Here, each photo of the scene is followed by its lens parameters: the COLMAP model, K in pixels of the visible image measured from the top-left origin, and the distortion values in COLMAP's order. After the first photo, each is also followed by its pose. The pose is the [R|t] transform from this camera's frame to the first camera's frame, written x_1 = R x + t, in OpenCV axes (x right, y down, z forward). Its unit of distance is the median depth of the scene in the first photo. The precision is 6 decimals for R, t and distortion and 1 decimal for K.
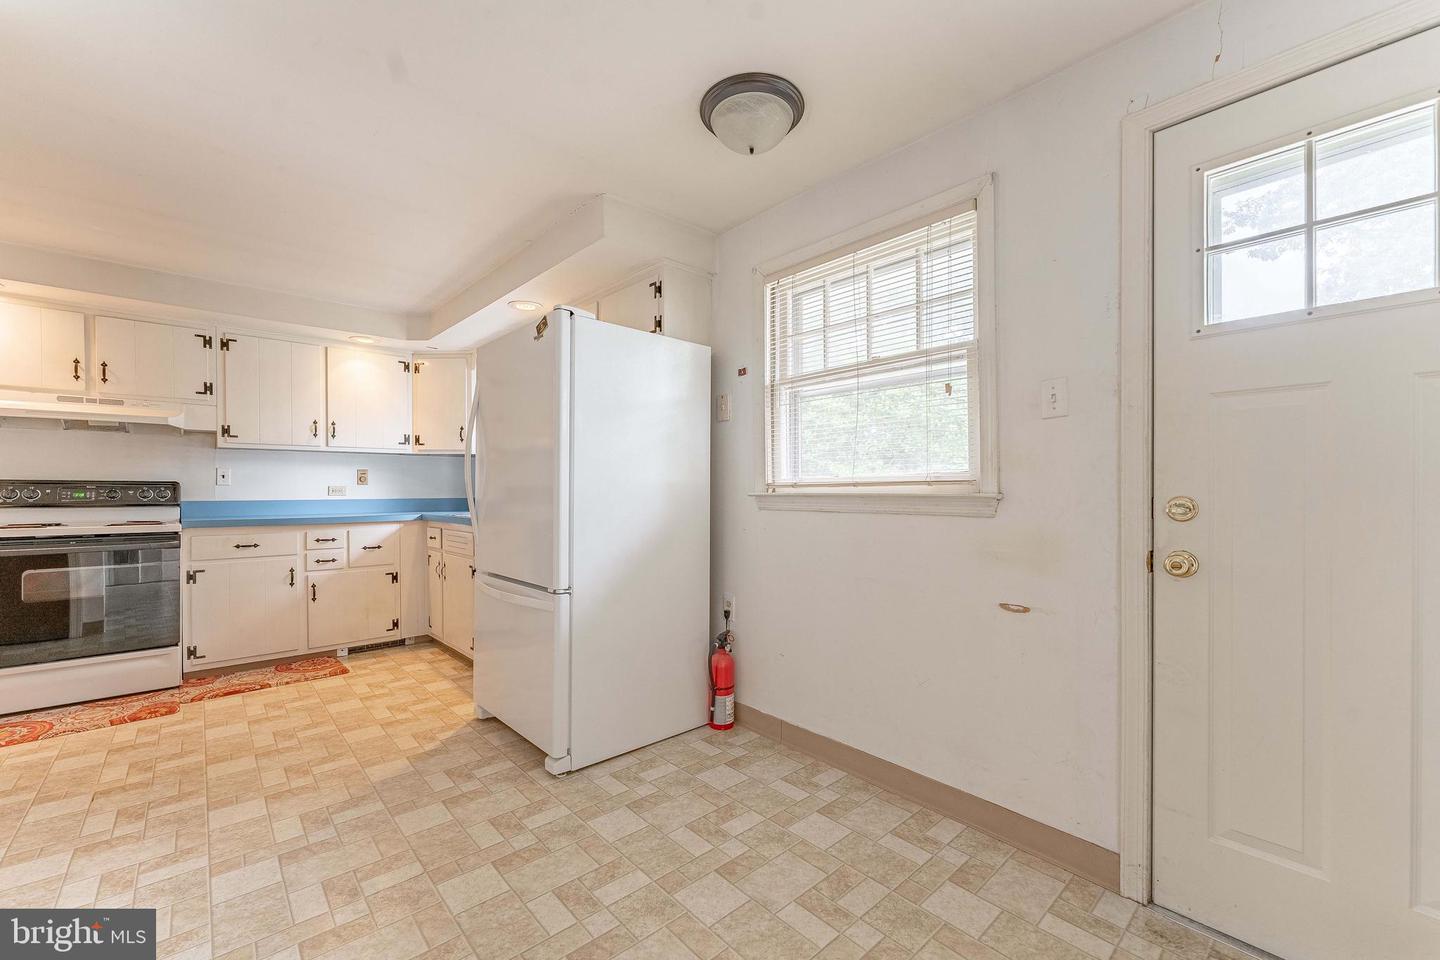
lens RADIAL K [[586.6, 0, 710.6], [0, 586.6, 482.1], [0, 0, 1]] dist [-0.001958, -0.000430]
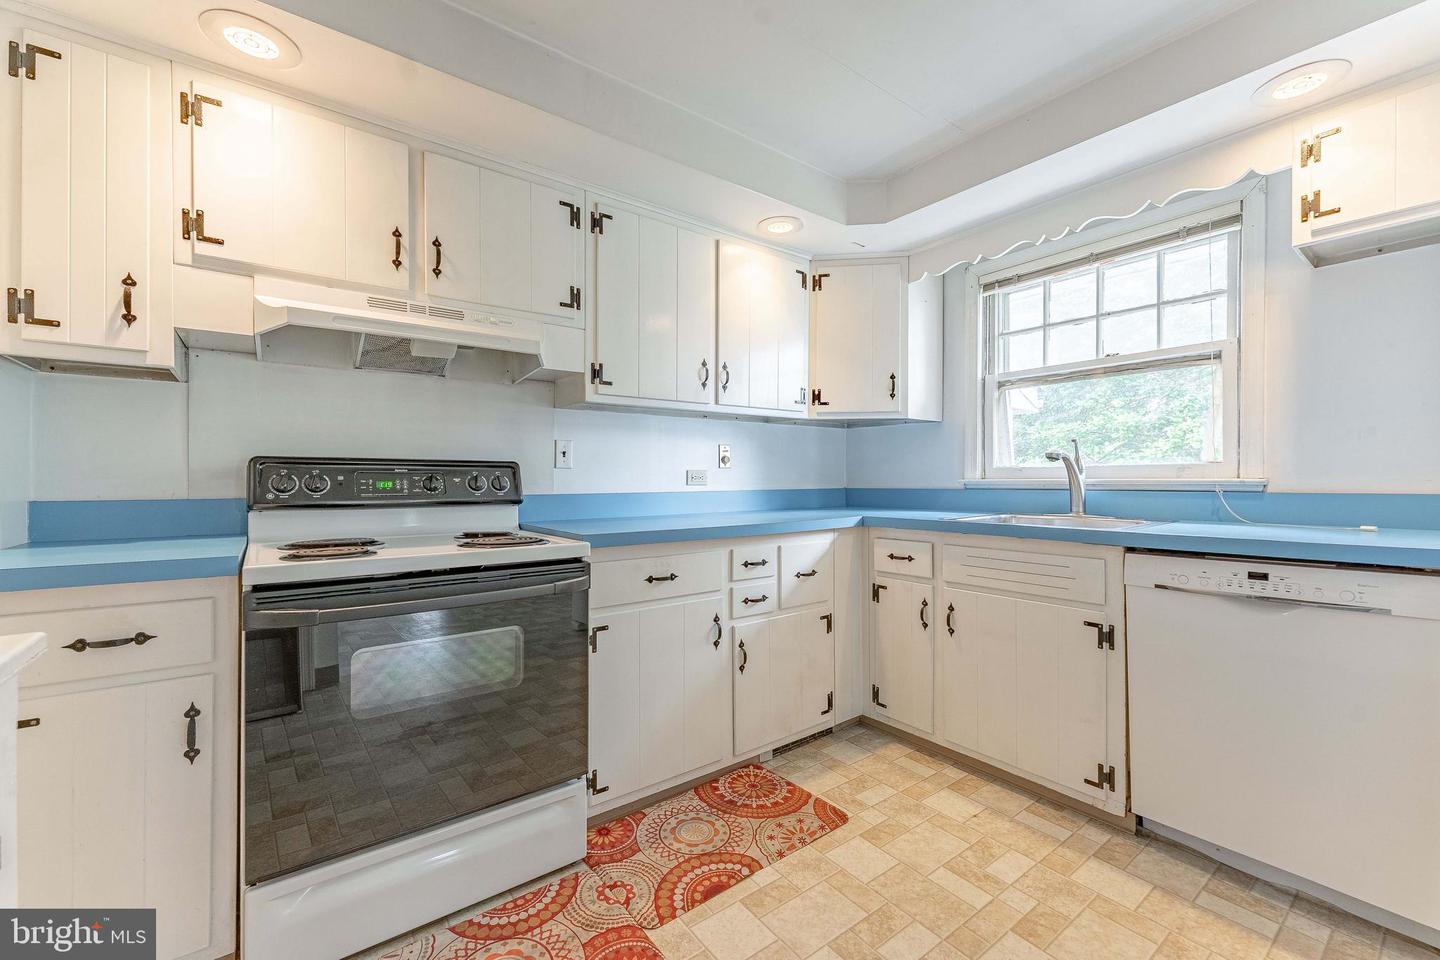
lens RADIAL K [[574.7, 0, 710.3], [0, 574.7, 469.1], [0, 0, 1]] dist [-0.001662, -0.000261]
pose [[0.995570, -0.002790, -0.093987, -0.669994], [0.002406, 0.999988, -0.004194, 0.009371], [0.093997, 0.003949, 0.995565, 0.452332]]
